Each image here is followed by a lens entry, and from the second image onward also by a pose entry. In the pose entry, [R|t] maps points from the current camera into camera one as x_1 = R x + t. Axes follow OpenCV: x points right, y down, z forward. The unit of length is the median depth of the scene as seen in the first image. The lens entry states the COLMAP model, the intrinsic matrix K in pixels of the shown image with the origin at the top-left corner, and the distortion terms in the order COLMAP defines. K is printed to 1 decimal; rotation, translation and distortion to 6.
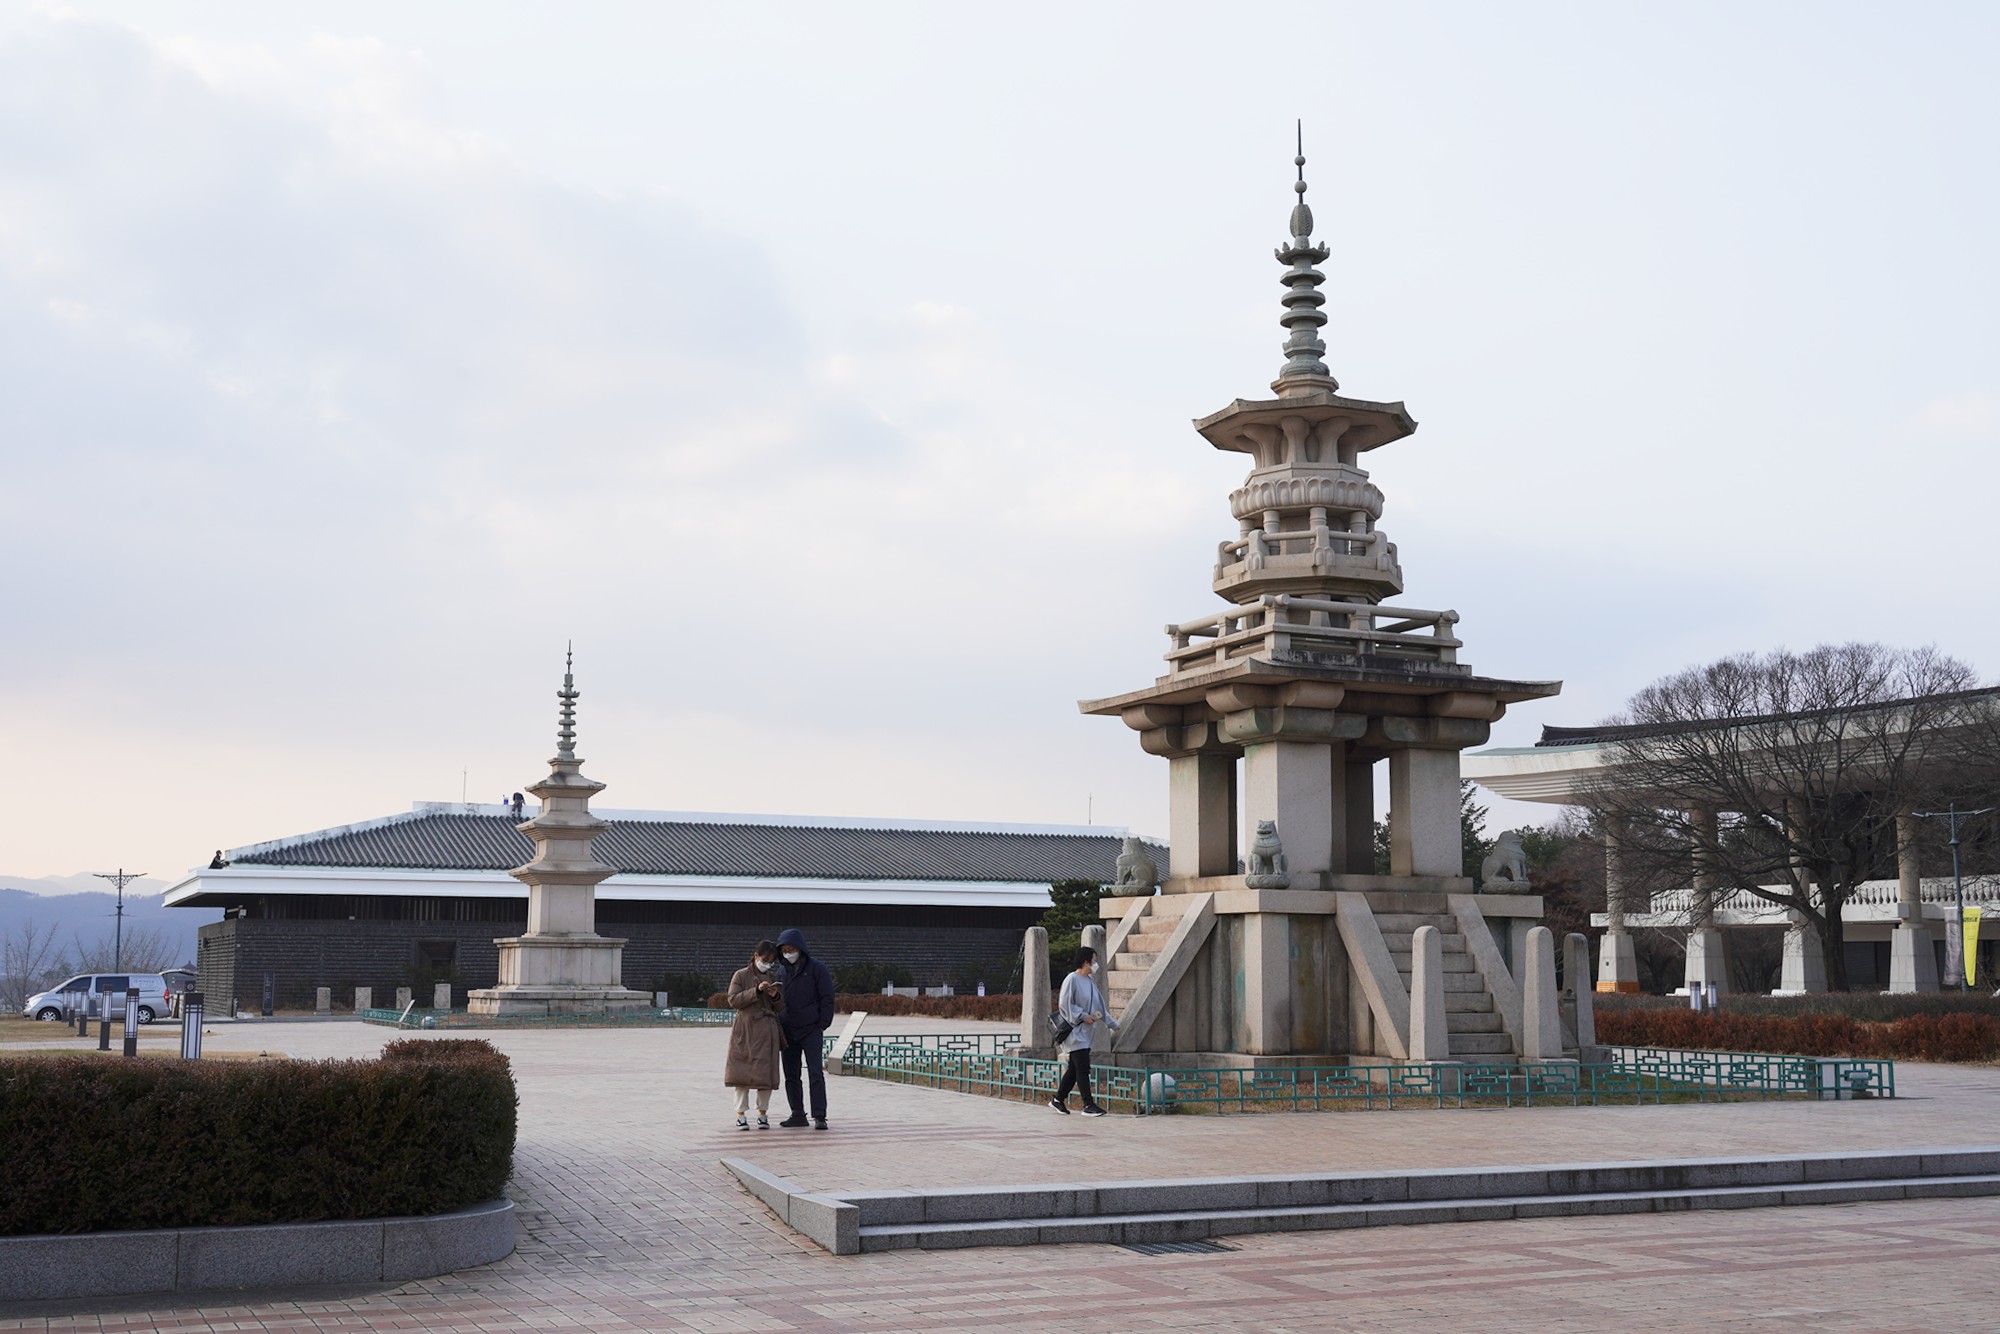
lens RADIAL K [[2103.6, 0, 997.8], [0, 2103.6, 666.2], [0, 0, 1]] dist [-0.003446, 0.000000]
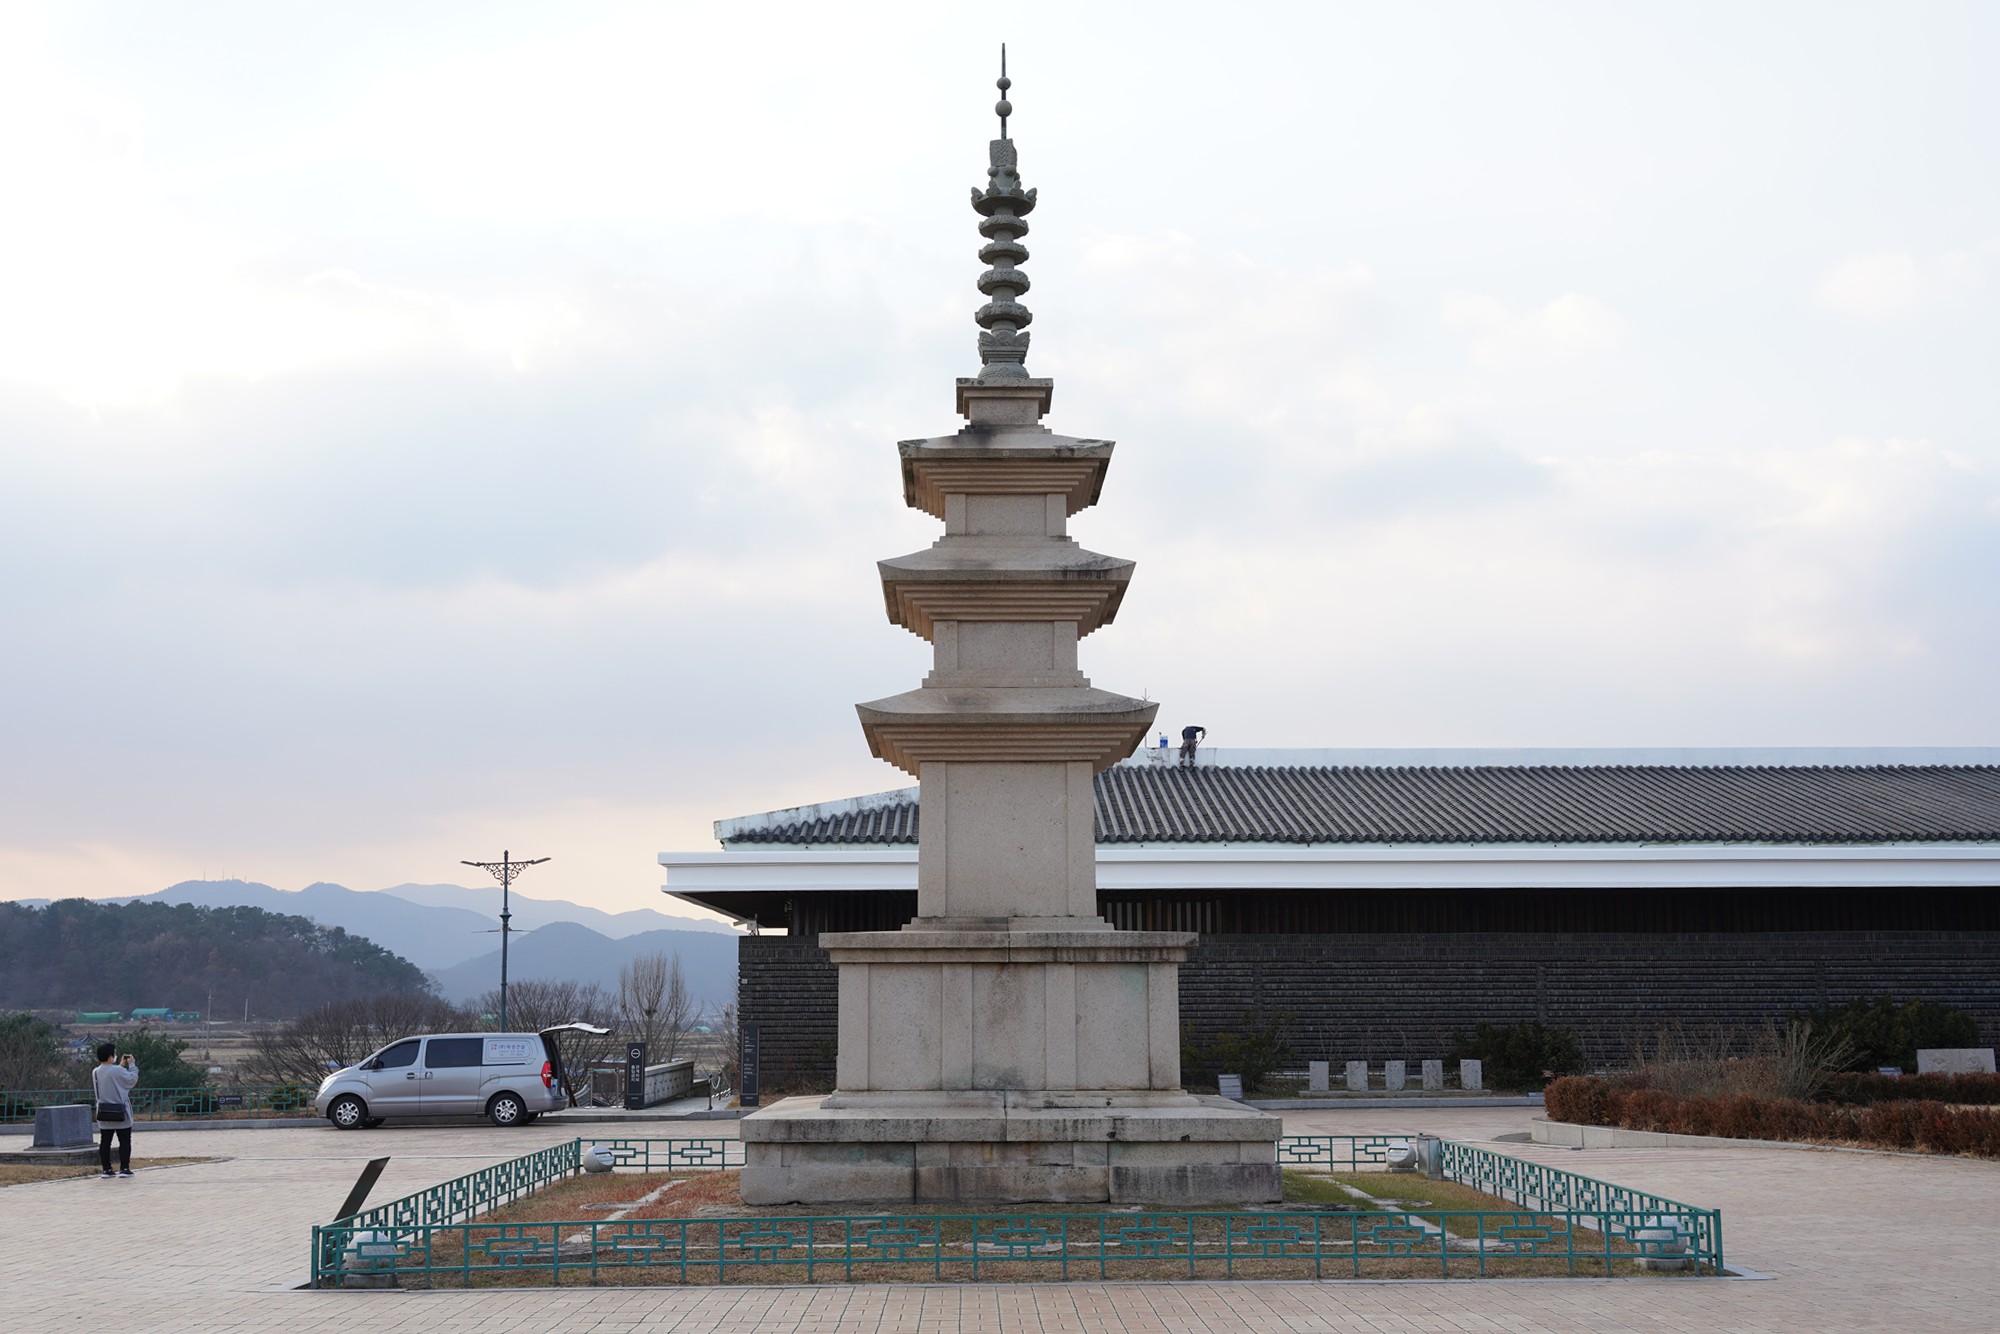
lens RADIAL K [[2103.6, 0, 996.1], [0, 2103.6, 670.1], [0, 0, 1]] dist [-0.003446, 0.000000]
pose [[0.916003, -0.070958, -0.394845, -0.063450], [0.064879, 0.997479, -0.028745, 0.076583], [0.395890, 0.000713, 0.918298, 0.551856]]
